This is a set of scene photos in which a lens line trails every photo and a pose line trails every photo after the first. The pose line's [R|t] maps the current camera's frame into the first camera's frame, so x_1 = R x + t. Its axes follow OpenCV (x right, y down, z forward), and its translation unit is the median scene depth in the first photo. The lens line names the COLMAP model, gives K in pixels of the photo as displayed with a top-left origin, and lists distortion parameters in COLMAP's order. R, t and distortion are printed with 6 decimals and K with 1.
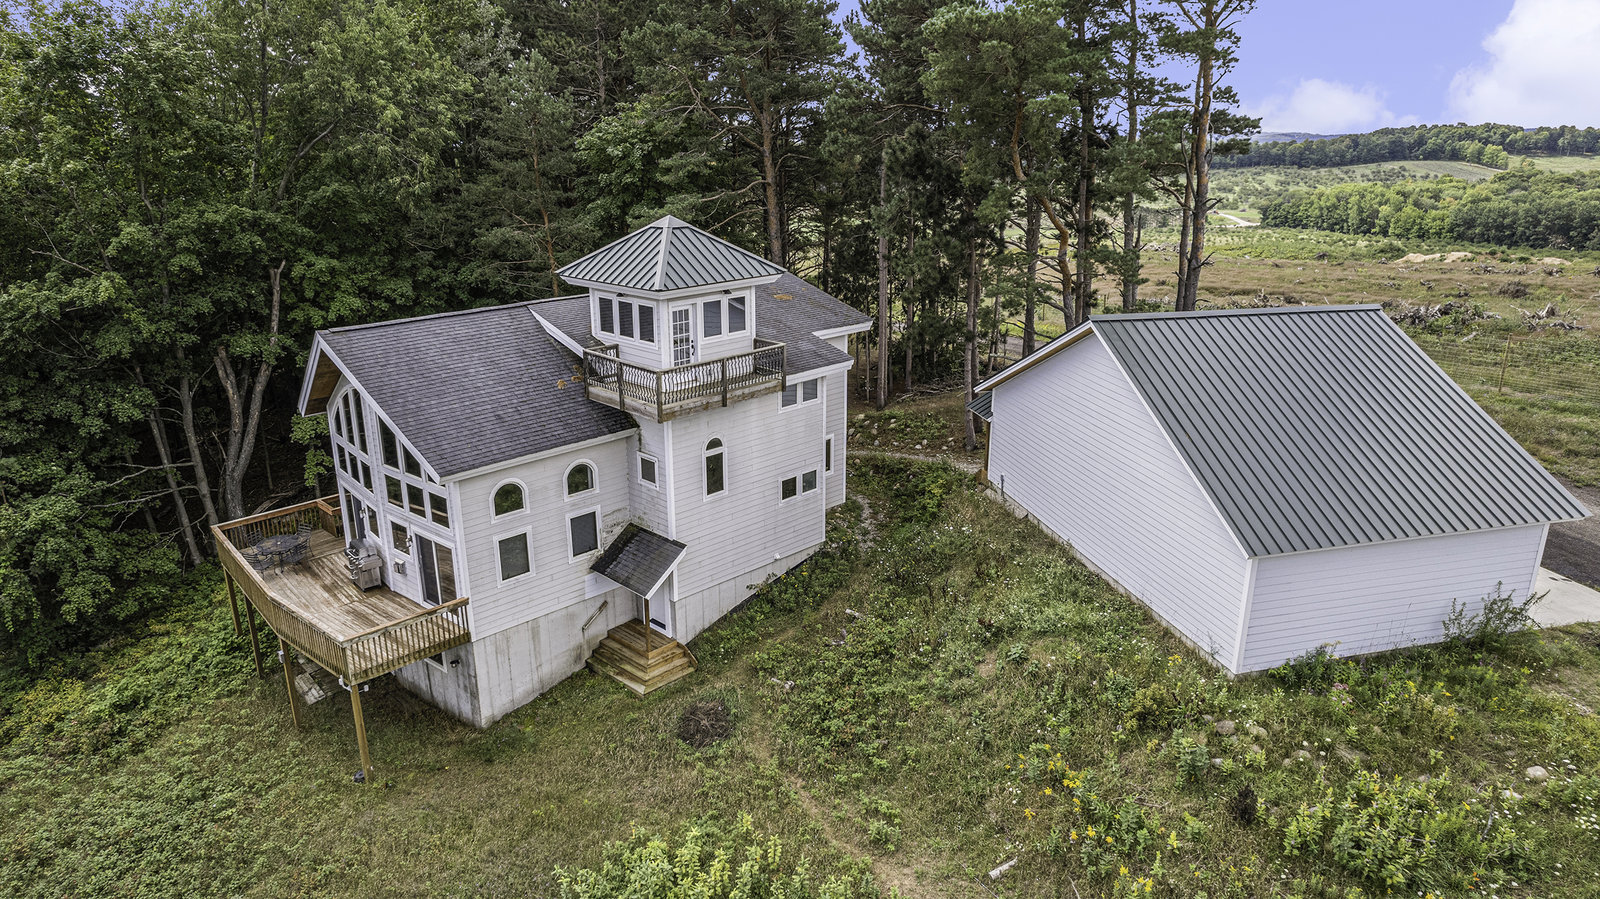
lens RADIAL K [[1018.5, 0, 804.5], [0, 1018.5, 448.8], [0, 0, 1]] dist [-0.075732, 0.068111]
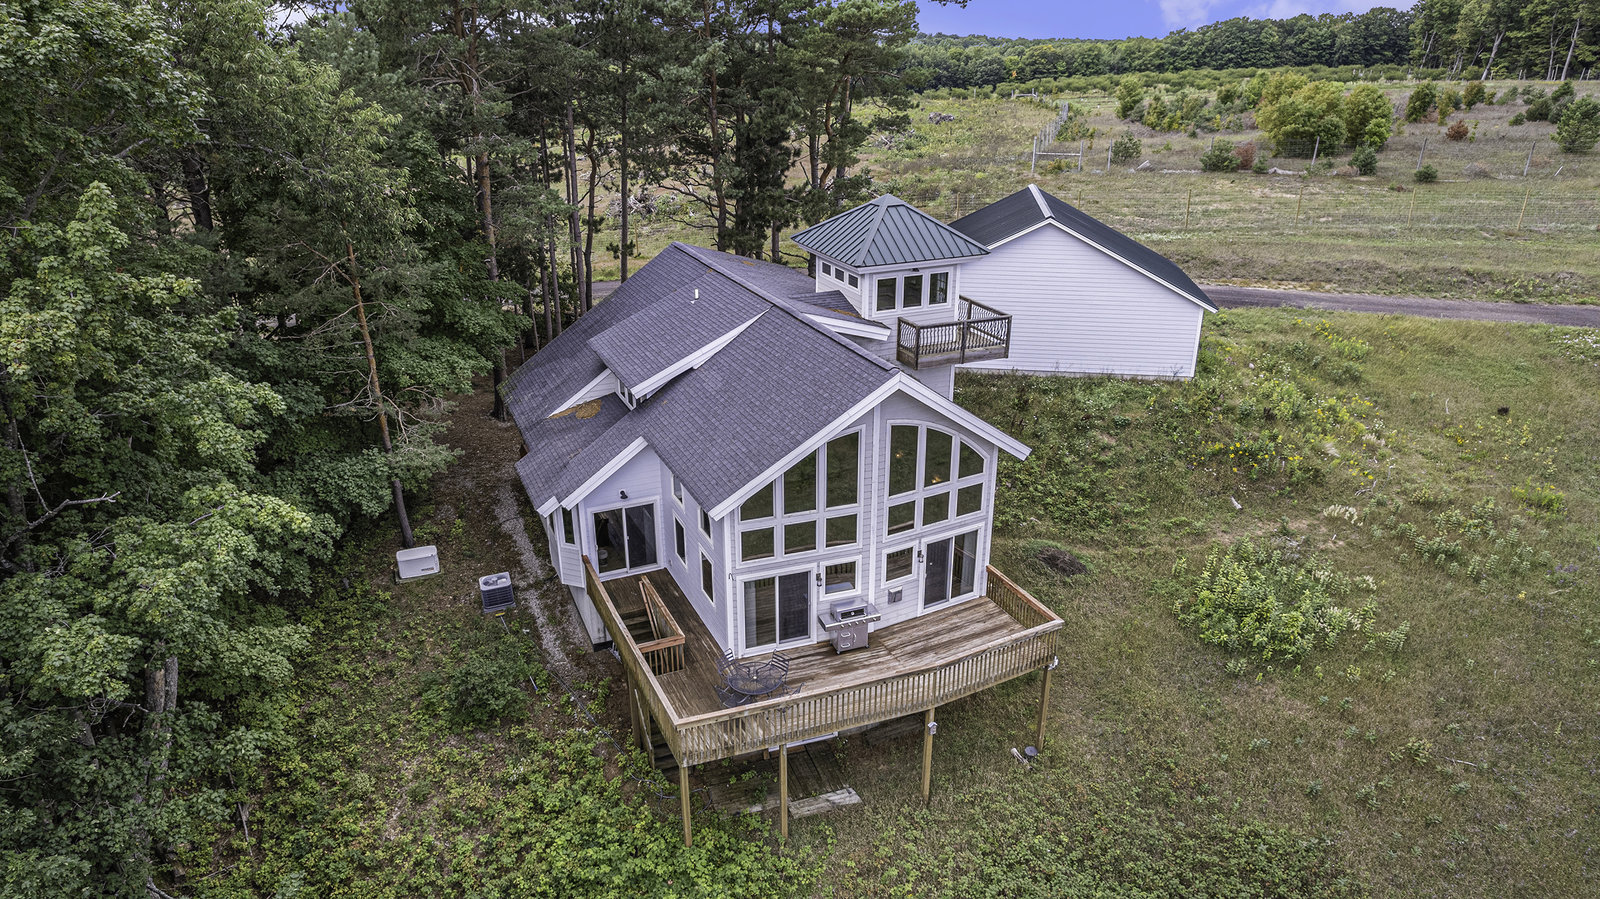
lens RADIAL K [[1018.5, 0, 804.5], [0, 1018.5, 448.8], [0, 0, 1]] dist [-0.075732, 0.068111]
pose [[0.368763, -0.356567, 0.858413, -1.162346], [0.285412, 0.922322, 0.260504, -0.275697], [-0.884621, 0.148937, 0.441887, 0.602190]]
